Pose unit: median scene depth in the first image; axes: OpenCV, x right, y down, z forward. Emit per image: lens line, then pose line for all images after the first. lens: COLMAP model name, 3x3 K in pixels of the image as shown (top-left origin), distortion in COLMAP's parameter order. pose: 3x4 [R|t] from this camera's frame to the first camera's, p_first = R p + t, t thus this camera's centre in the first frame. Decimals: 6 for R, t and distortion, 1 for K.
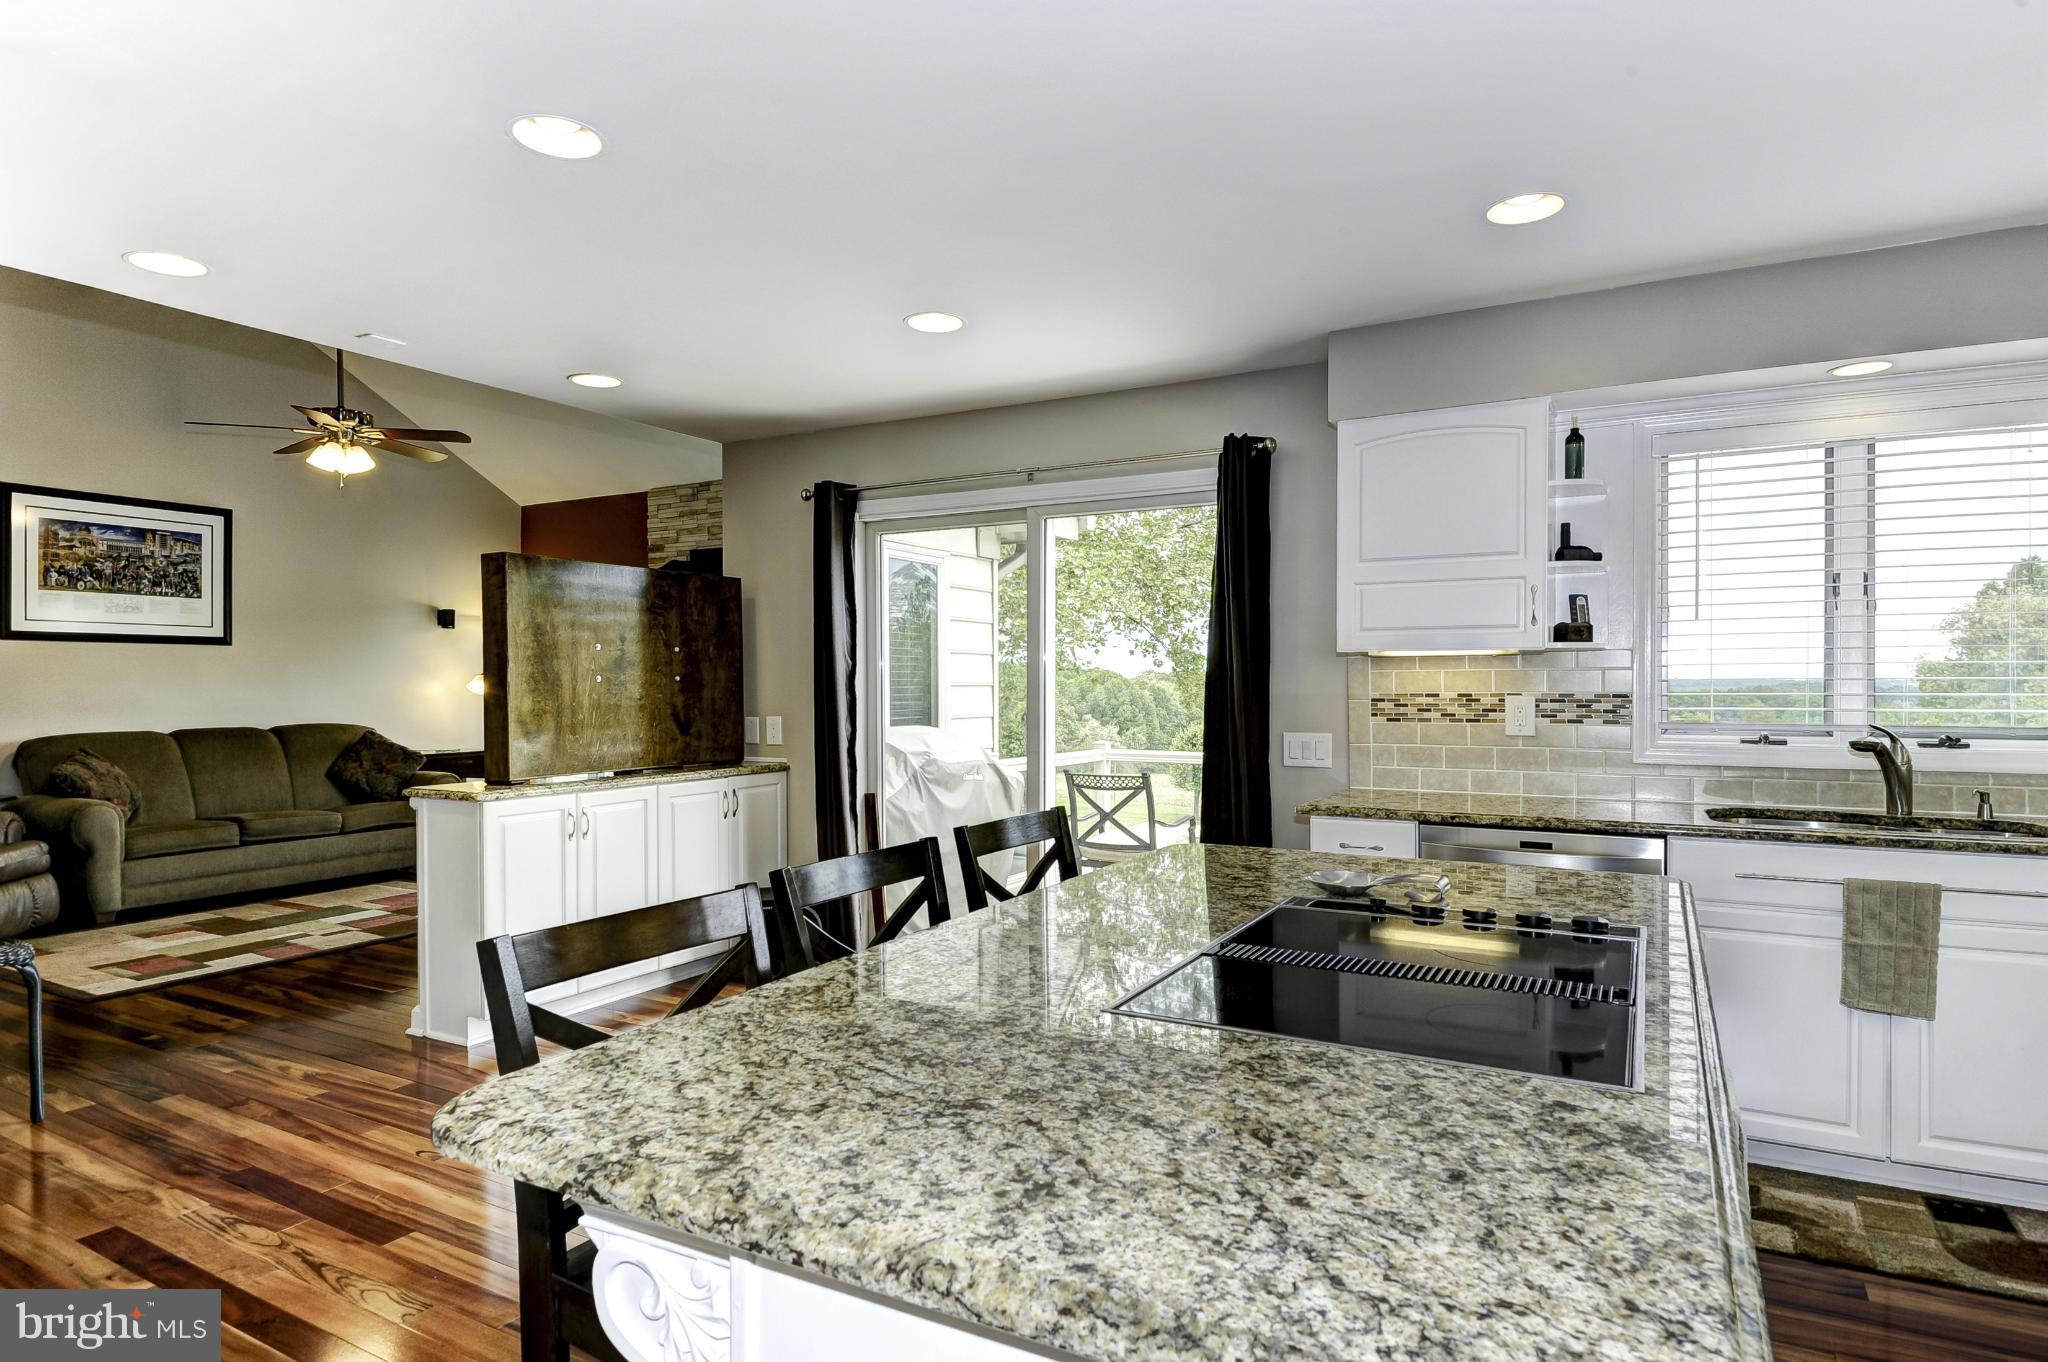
lens RADIAL K [[1095.9, 0, 1068.1], [0, 1095.9, 695.5], [0, 0, 1]] dist [-0.004222, -0.003170]
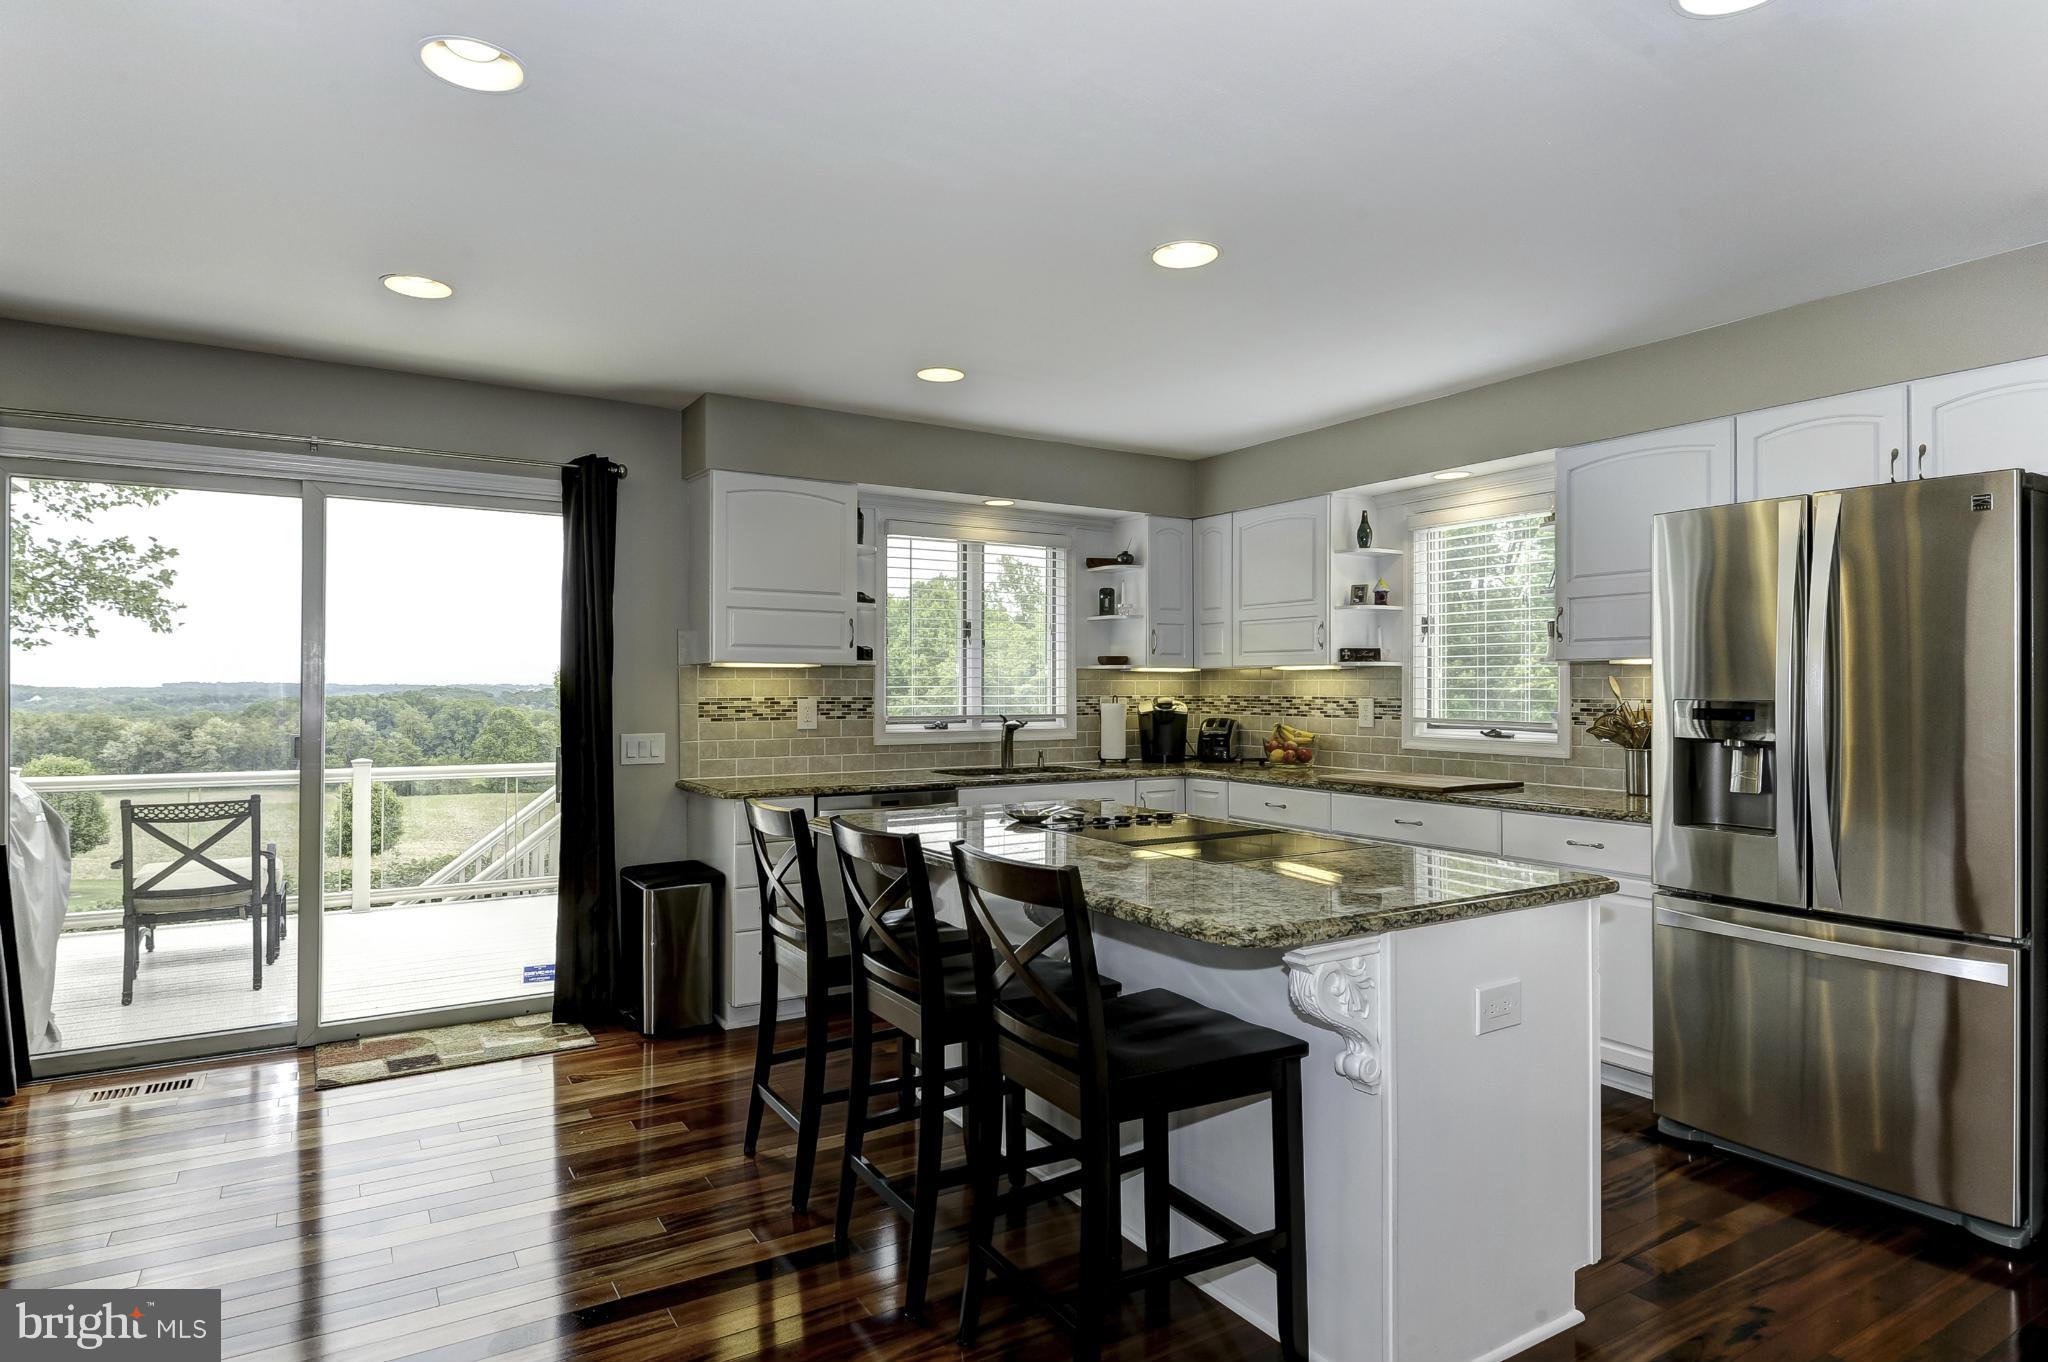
lens RADIAL K [[1095.9, 0, 1037.2], [0, 1095.9, 676.2], [0, 0, 1]] dist [-0.004222, -0.003170]
pose [[0.484685, 0.009980, 0.874632, -0.582602], [0.007819, 0.999846, -0.015742, -0.004292], [-0.874654, 0.014469, 0.484532, 0.108693]]
